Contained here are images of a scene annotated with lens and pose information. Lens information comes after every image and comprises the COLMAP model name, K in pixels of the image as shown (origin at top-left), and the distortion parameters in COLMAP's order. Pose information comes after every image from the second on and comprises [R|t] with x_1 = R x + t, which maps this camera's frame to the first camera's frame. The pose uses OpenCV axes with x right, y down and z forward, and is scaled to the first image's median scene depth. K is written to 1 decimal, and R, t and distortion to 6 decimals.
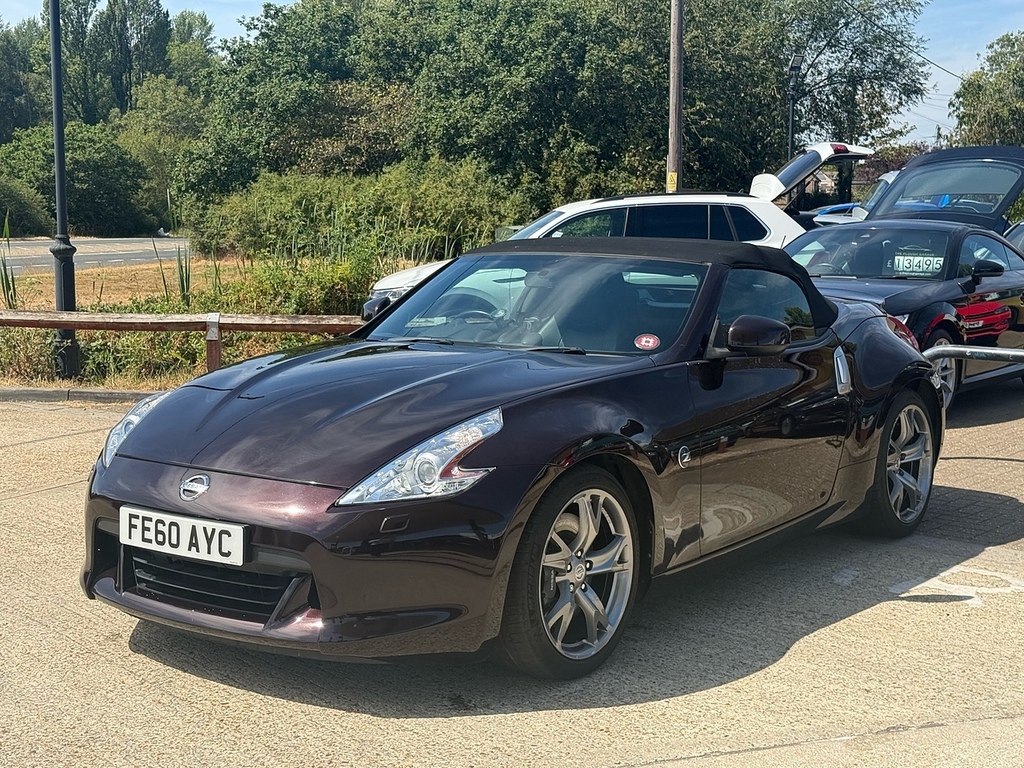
lens RADIAL K [[1500.0, 0, 512.0], [0, 1500.0, 384.0], [0, 0, 1]] dist [0.140466, -0.034836]
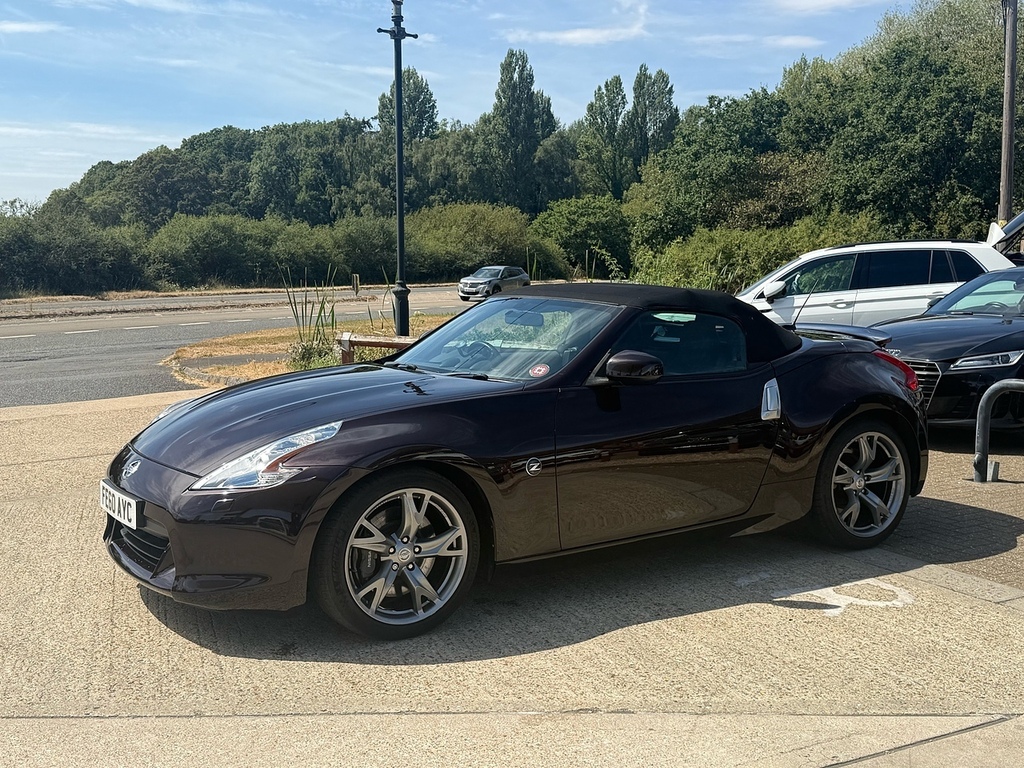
lens RADIAL K [[1159.7, 0, 512.0], [0, 1159.7, 384.0], [0, 0, 1]] dist [0.205482, -0.500415]
pose [[0.930560, 0.030291, -0.364884, 0.057170], [-0.032456, 0.999473, 0.000200, -0.002305], [0.364698, 0.011657, 0.931053, 0.015665]]
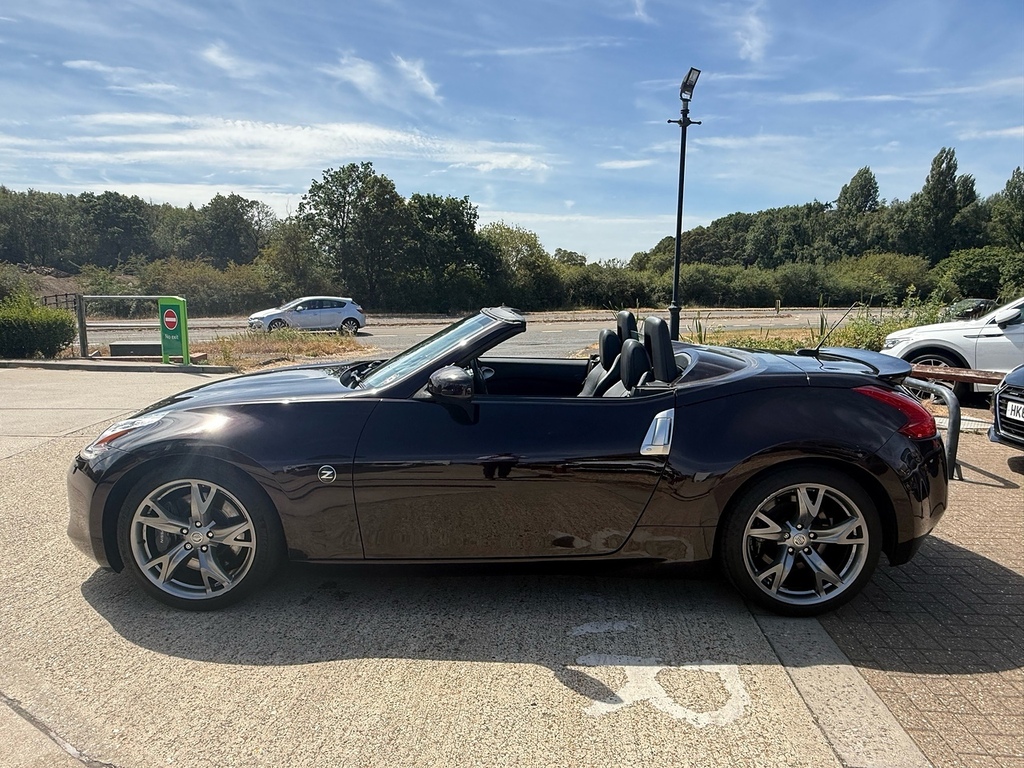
lens RADIAL K [[666.1, 0, 512.0], [0, 666.1, 384.0], [0, 0, 1]] dist [0.001861, 0.000716]
pose [[0.584868, 0.112766, -0.803251, 0.082257], [-0.095982, 0.992953, 0.069511, -0.010021], [0.805429, 0.036443, 0.591570, 0.103985]]
